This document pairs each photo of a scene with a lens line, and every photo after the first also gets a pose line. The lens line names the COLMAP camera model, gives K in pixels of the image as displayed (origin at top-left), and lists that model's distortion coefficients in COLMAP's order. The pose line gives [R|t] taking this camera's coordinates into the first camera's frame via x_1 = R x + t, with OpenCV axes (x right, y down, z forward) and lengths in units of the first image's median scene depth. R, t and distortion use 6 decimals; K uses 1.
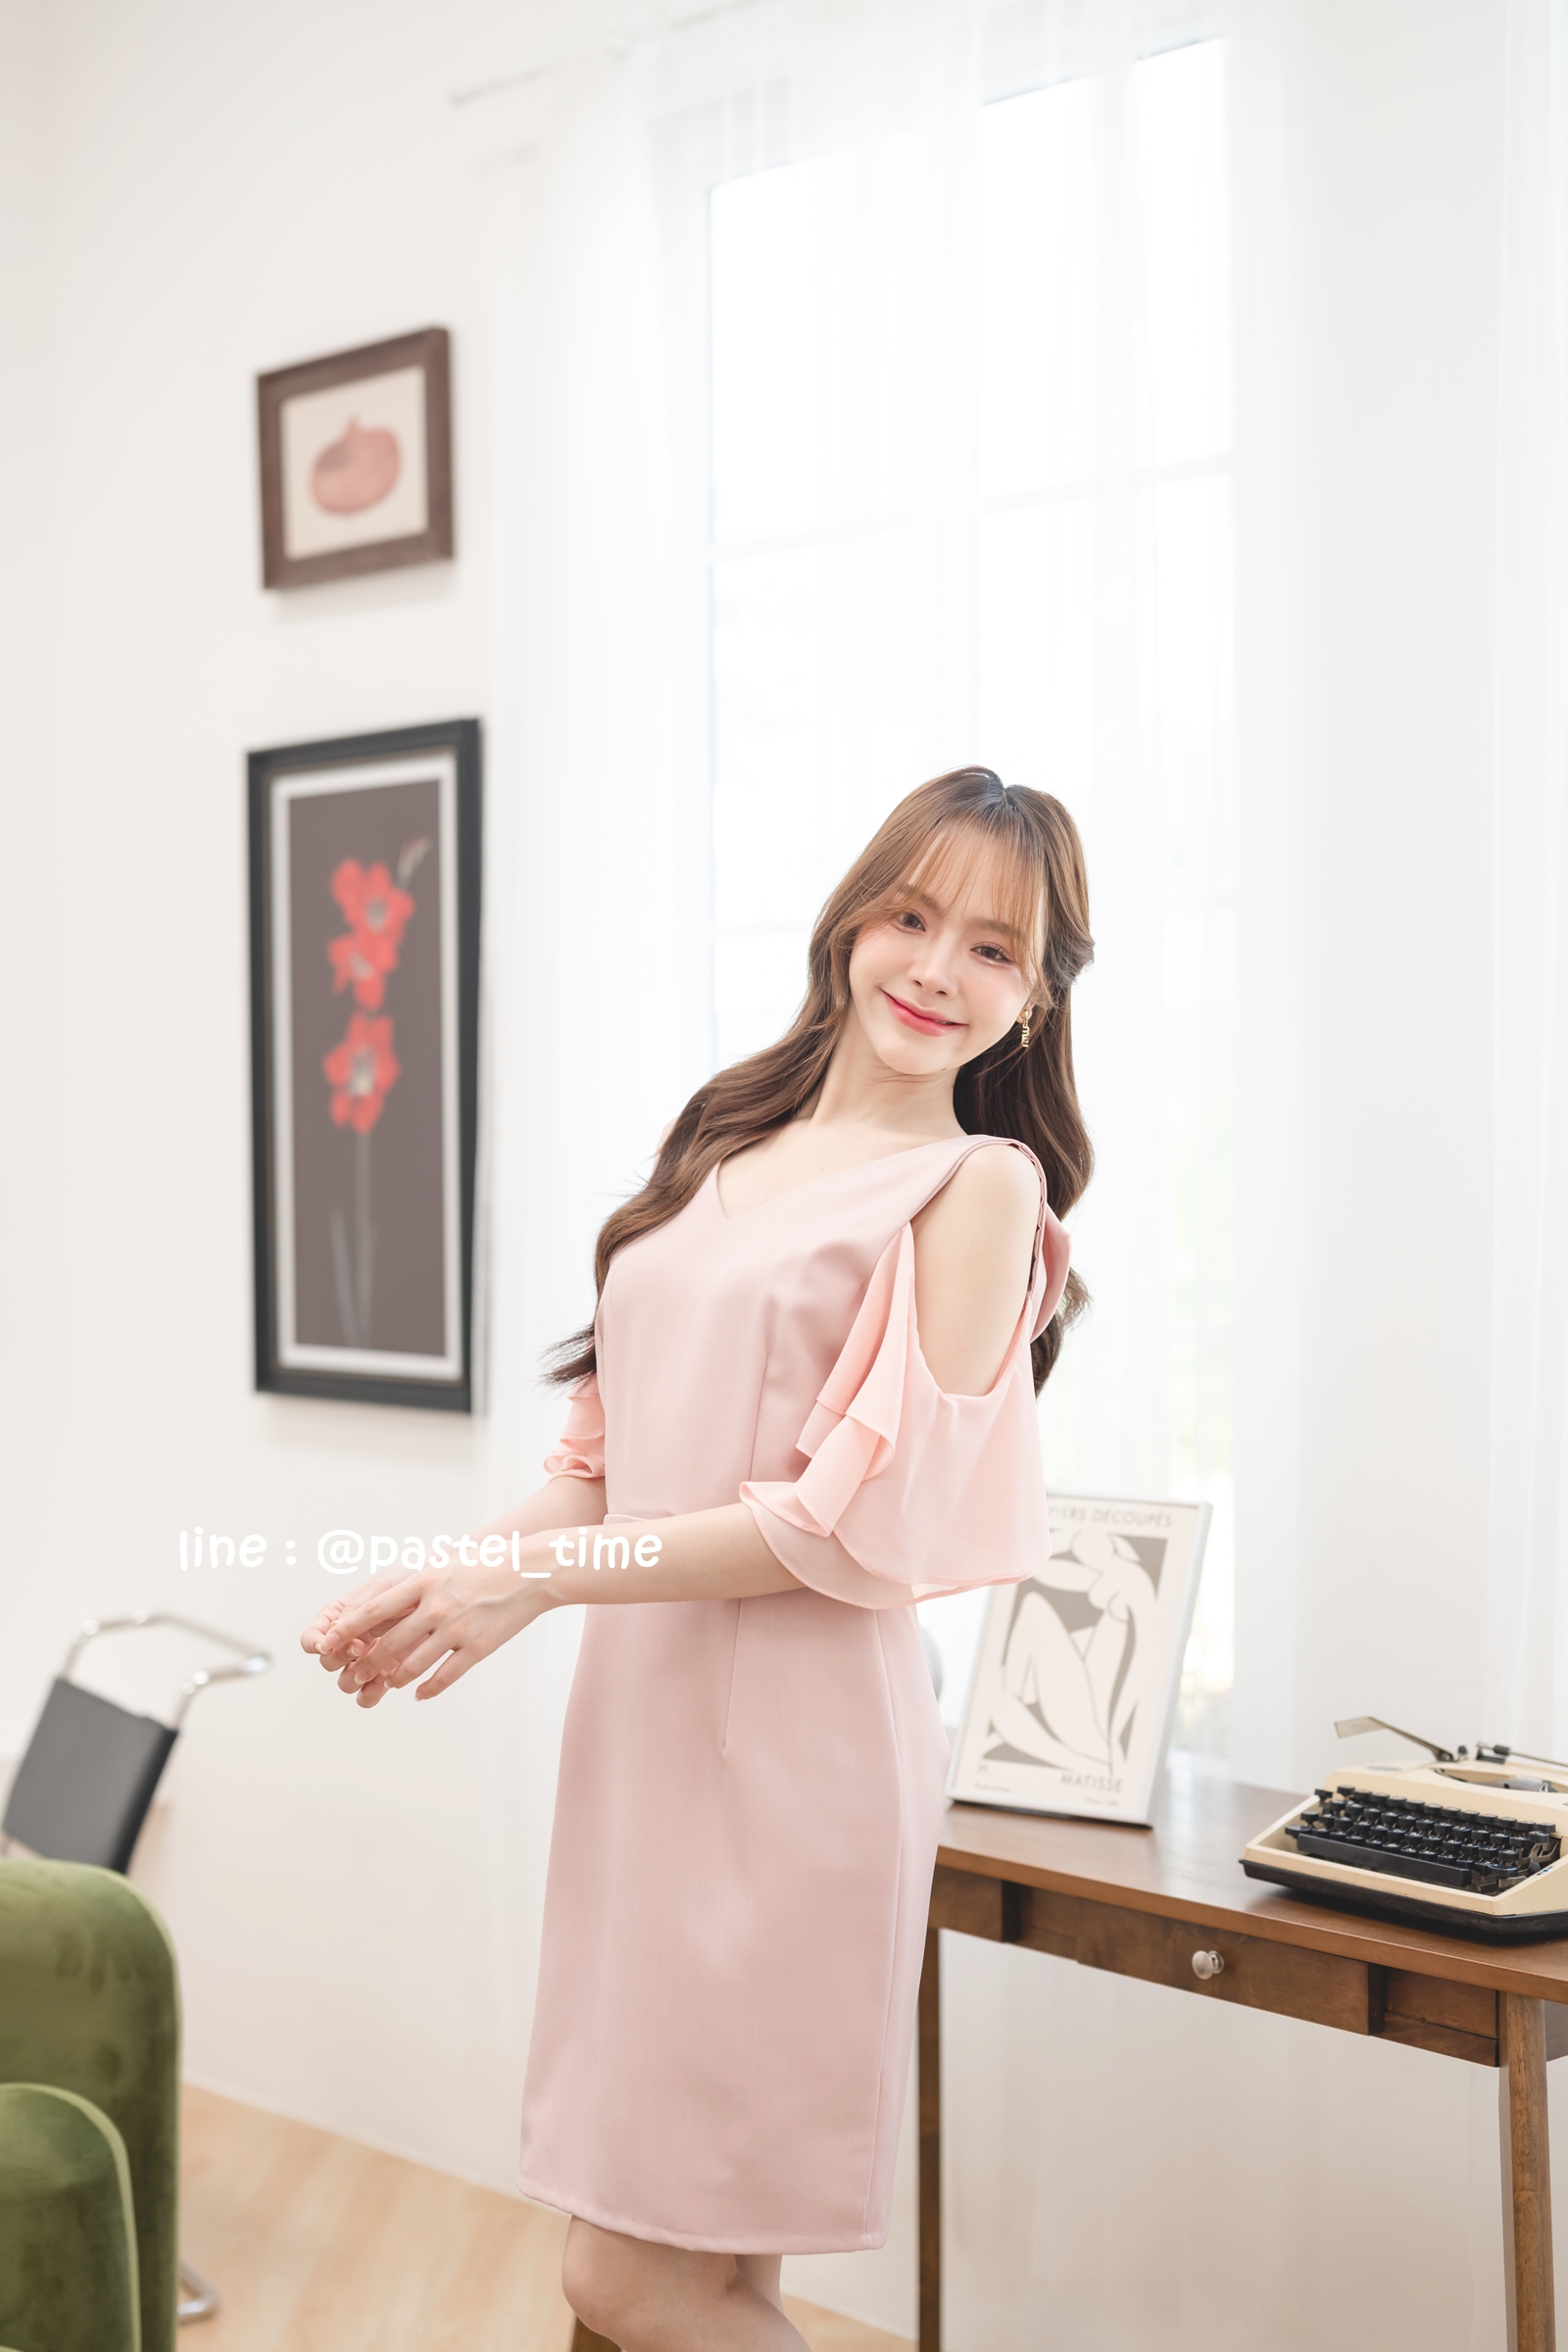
lens RADIAL K [[3378.9, 0, 771.6], [0, 3378.9, 1171.2], [0, 0, 1]] dist [-0.014374, 0.066175]
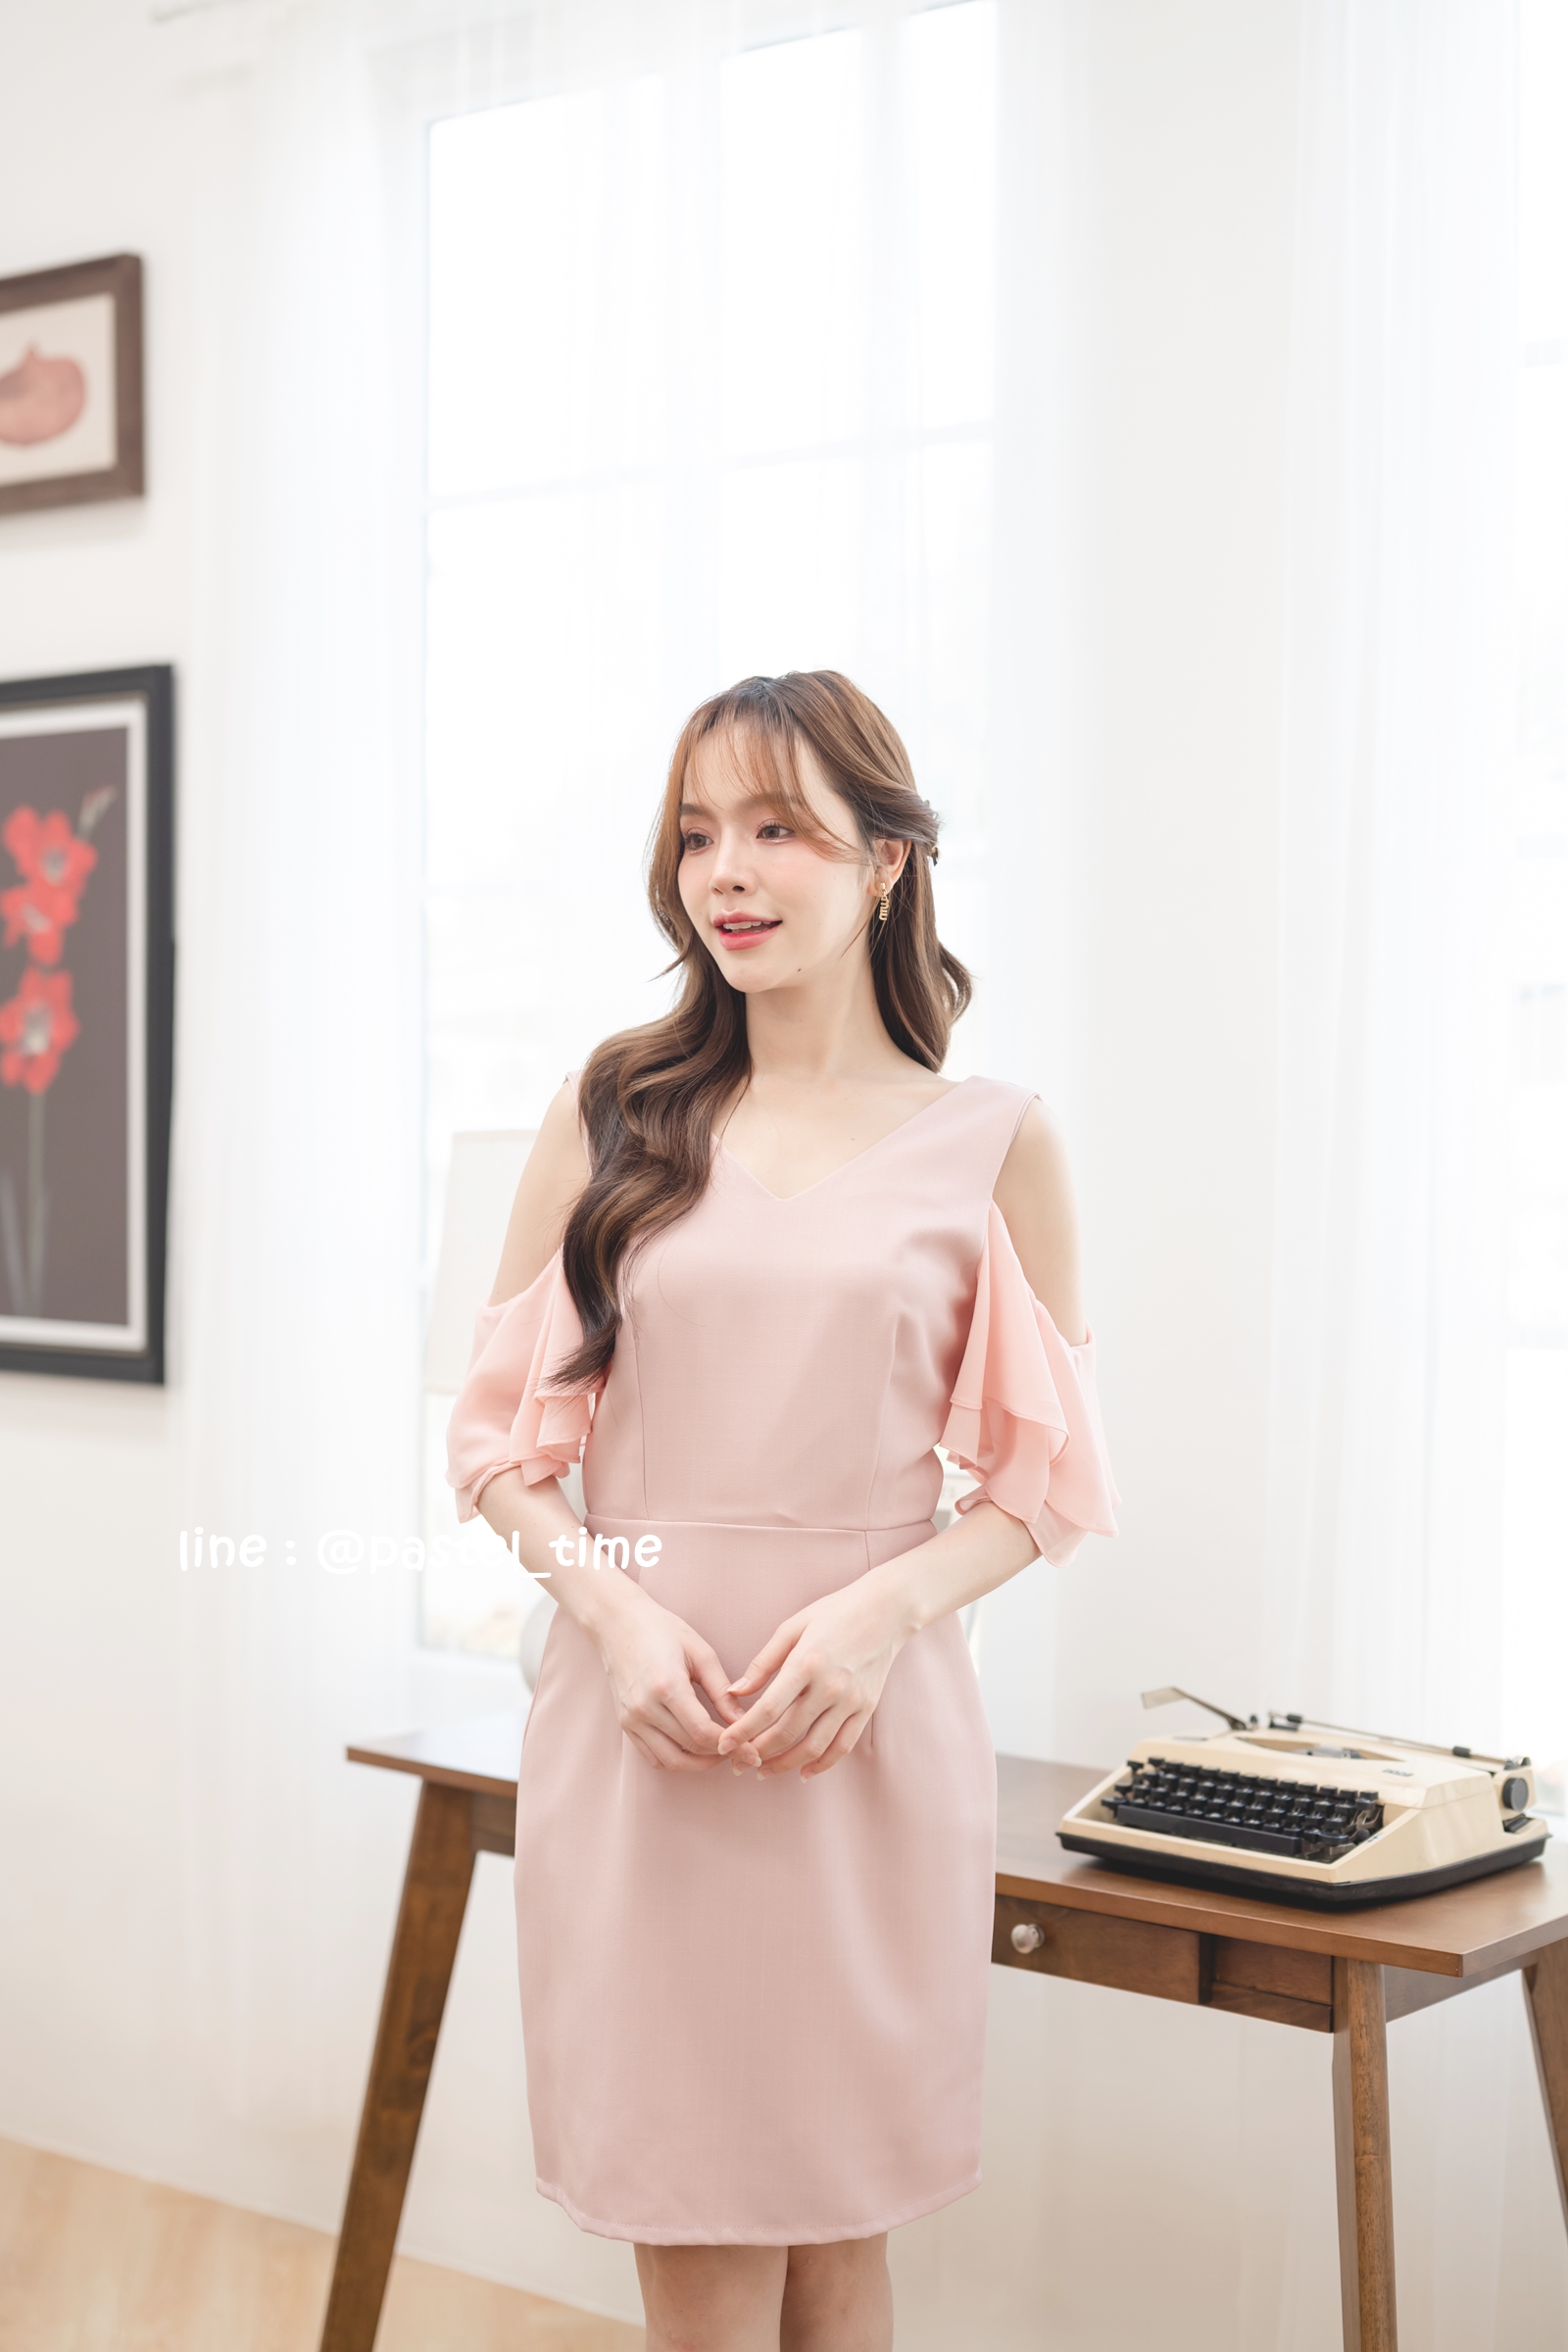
lens RADIAL K [[3392.6, 0, 784.2], [0, 3392.6, 1175.0], [0, 0, 1]] dist [-0.018500, 0.070173]
pose [[0.988399, 0.008383, 0.151647, -0.096486], [-0.009851, 0.999912, 0.008933, 0.002132], [-0.151559, -0.010324, 0.988394, 0.027783]]
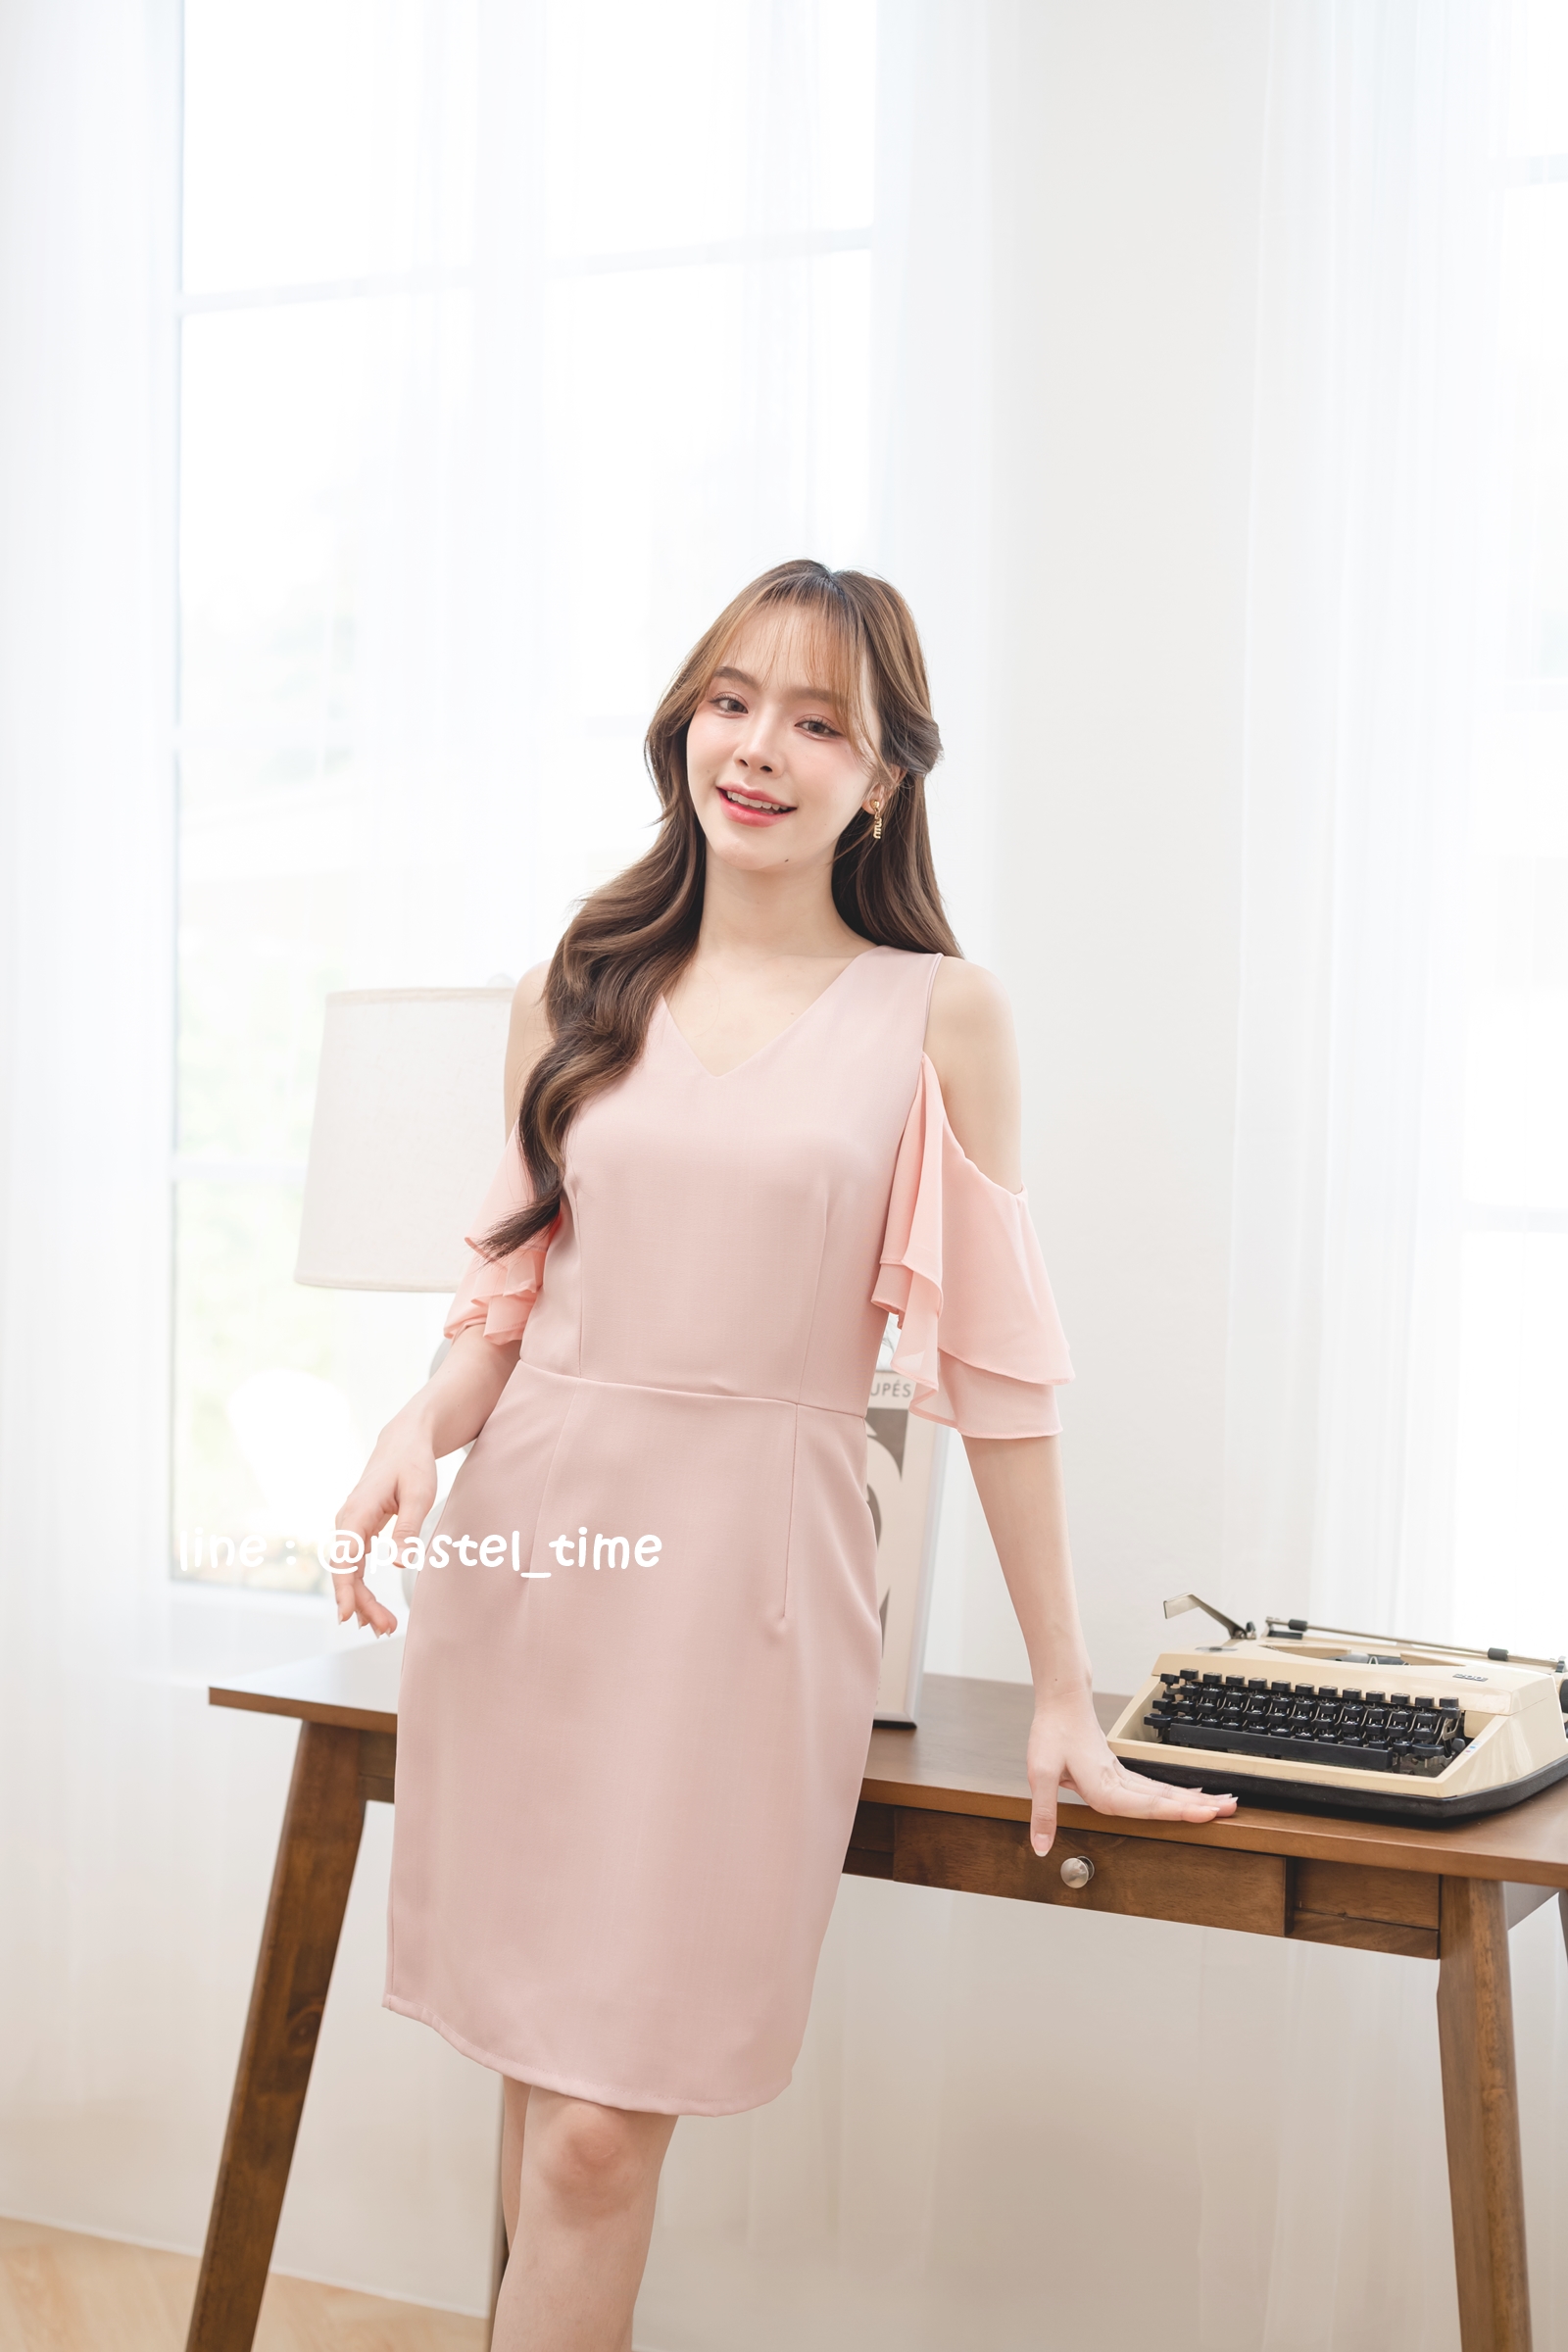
lens RADIAL K [[3427.7, 0, 784.9], [0, 3427.7, 1183.0], [0, 0, 1]] dist [-0.008037, 0.018148]
pose [[0.941153, 0.002220, 0.337974, -0.260140], [-0.013012, 0.999475, 0.029670, 0.024536], [-0.337731, -0.032321, 0.940688, 0.170780]]
